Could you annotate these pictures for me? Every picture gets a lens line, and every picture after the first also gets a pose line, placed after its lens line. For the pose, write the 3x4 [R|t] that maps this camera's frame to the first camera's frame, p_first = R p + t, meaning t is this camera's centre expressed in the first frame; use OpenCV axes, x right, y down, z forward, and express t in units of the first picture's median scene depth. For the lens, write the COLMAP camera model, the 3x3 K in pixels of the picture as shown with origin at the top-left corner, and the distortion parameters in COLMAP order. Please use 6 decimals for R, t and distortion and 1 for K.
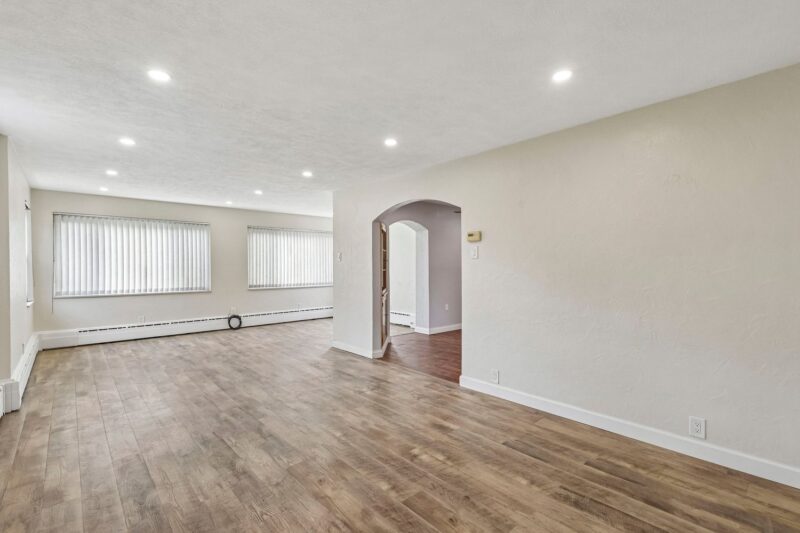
lens RADIAL K [[370.2, 0, 395.7], [0, 370.2, 265.6], [0, 0, 1]] dist [-0.001095, 0.001488]
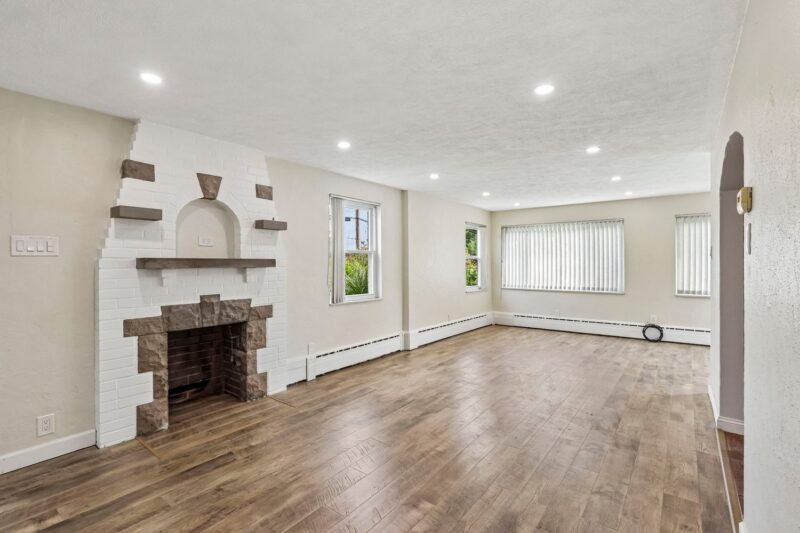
lens RADIAL K [[370.2, 0, 395.7], [0, 370.2, 265.6], [0, 0, 1]] dist [-0.001095, 0.001488]
pose [[0.180989, 0.005217, -0.983471, 0.495542], [-0.000655, 0.999986, 0.005184, -0.006271], [0.983485, -0.000294, 0.180990, 0.485205]]
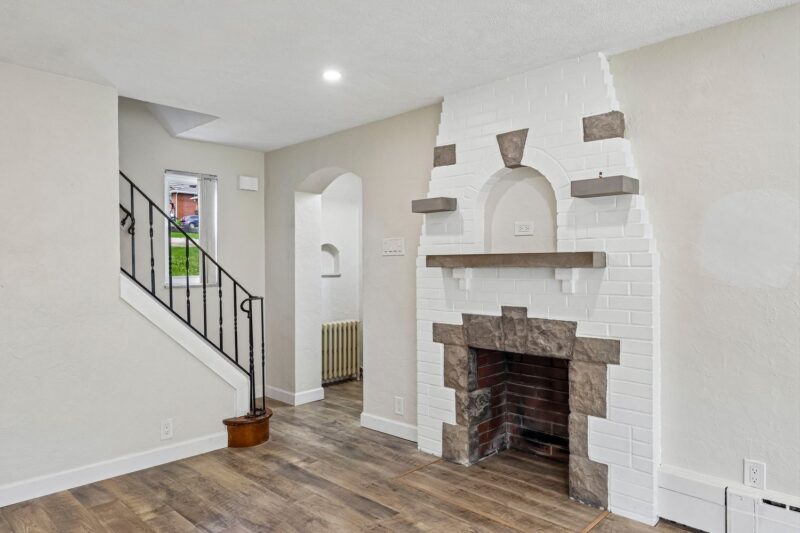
lens RADIAL K [[529.9, 0, 400.0], [0, 529.9, 266.5], [0, 0, 1]] dist [-0.000225, -0.000873]
pose [[-0.997038, 0.005070, -0.076739, -0.119449], [0.004467, 0.999958, 0.008032, -0.005258], [0.076776, 0.007666, -0.997019, 0.989486]]
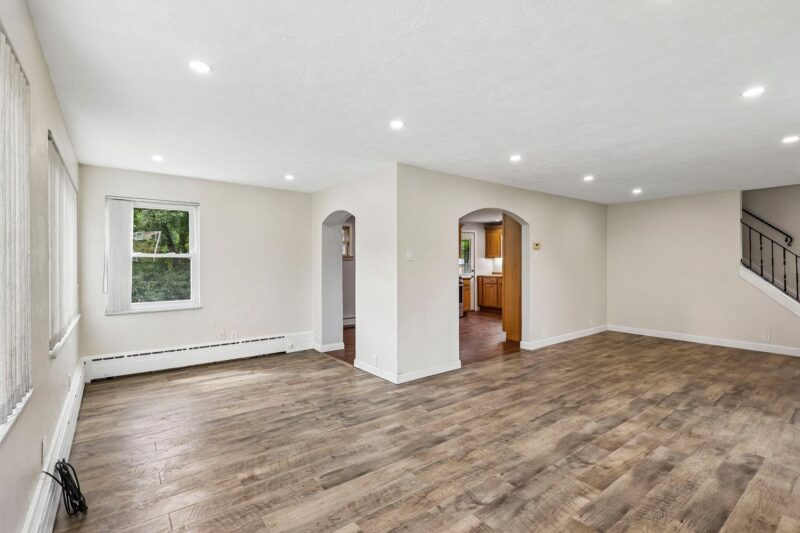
lens RADIAL K [[370.2, 0, 395.7], [0, 370.2, 265.6], [0, 0, 1]] dist [-0.001095, 0.001488]
pose [[0.076518, -0.003765, 0.997061, -1.193515], [0.009135, 0.999954, 0.003075, -0.007063], [-0.997026, 0.008872, 0.076549, 1.310251]]
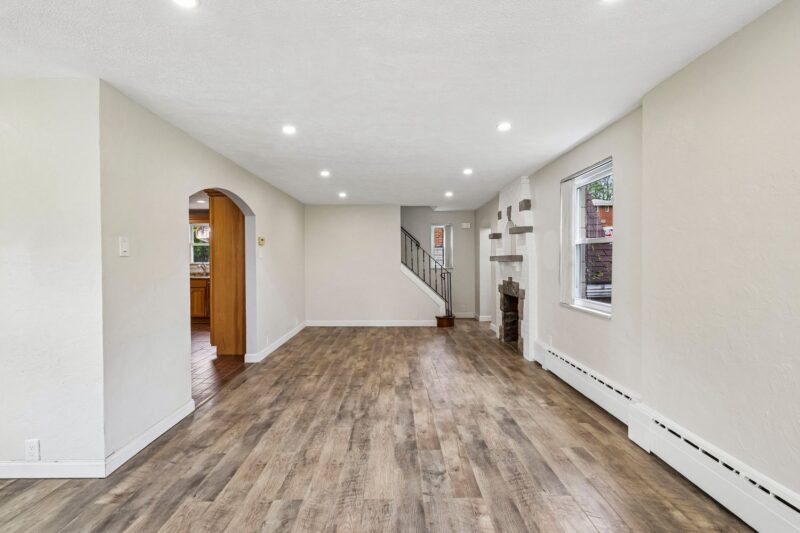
lens RADIAL K [[370.2, 0, 395.7], [0, 370.2, 265.6], [0, 0, 1]] dist [-0.001095, 0.001488]
pose [[-0.749190, -0.001962, 0.662352, -0.904963], [0.010693, 0.999829, 0.015056, -0.005672], [-0.662269, 0.018362, -0.749041, 1.499459]]
